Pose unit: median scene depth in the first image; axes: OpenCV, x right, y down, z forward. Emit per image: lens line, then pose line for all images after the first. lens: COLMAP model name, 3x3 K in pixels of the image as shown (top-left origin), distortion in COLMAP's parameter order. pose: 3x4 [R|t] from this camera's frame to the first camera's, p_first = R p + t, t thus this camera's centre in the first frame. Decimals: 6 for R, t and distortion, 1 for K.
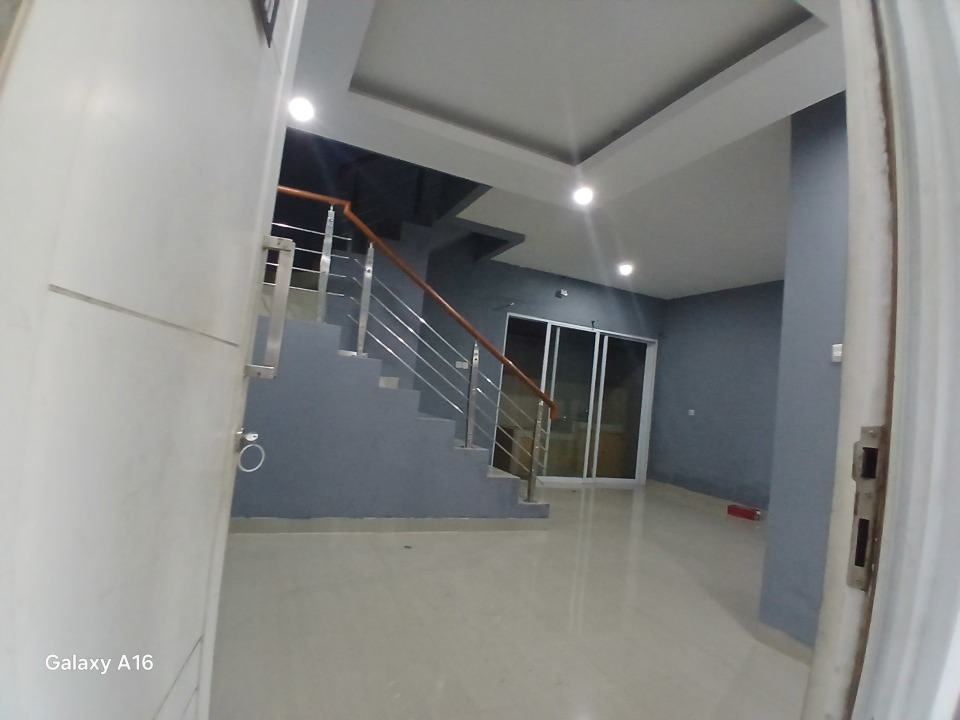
lens RADIAL K [[465.4, 0, 480.0], [0, 465.4, 360.0], [0, 0, 1]] dist [0.003406, 0.000233]
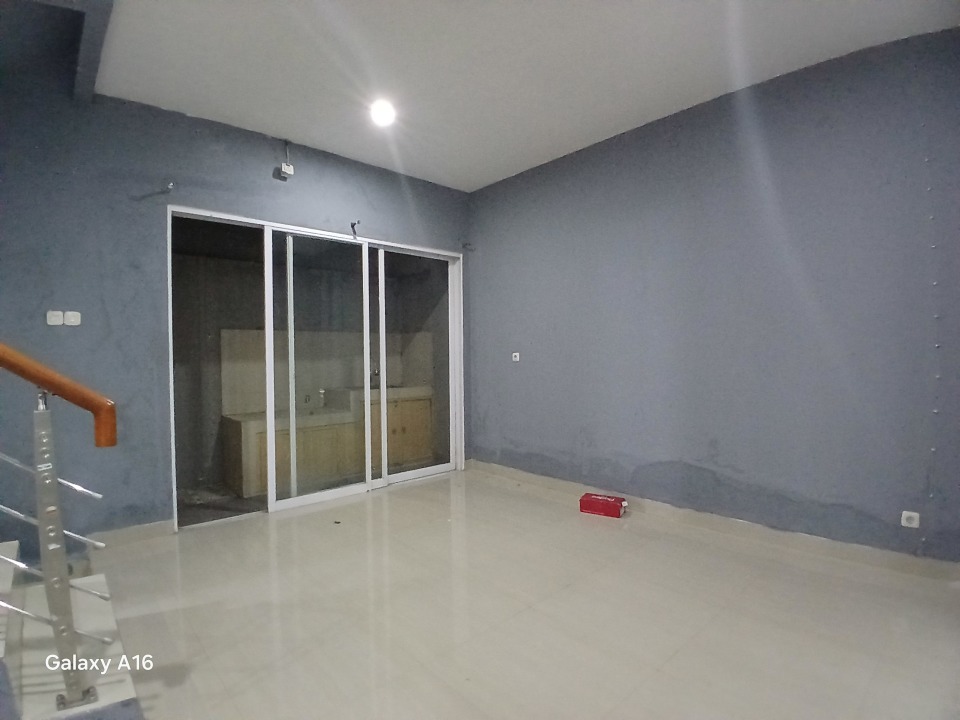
lens RADIAL K [[478.8, 0, 480.0], [0, 478.8, 360.0], [0, 0, 1]] dist [0.000746, -0.044047]
pose [[0.936279, -0.126636, 0.327636, 0.174373], [0.094655, 0.989207, 0.111850, 0.035809], [-0.338265, -0.073711, 0.938160, 0.363026]]
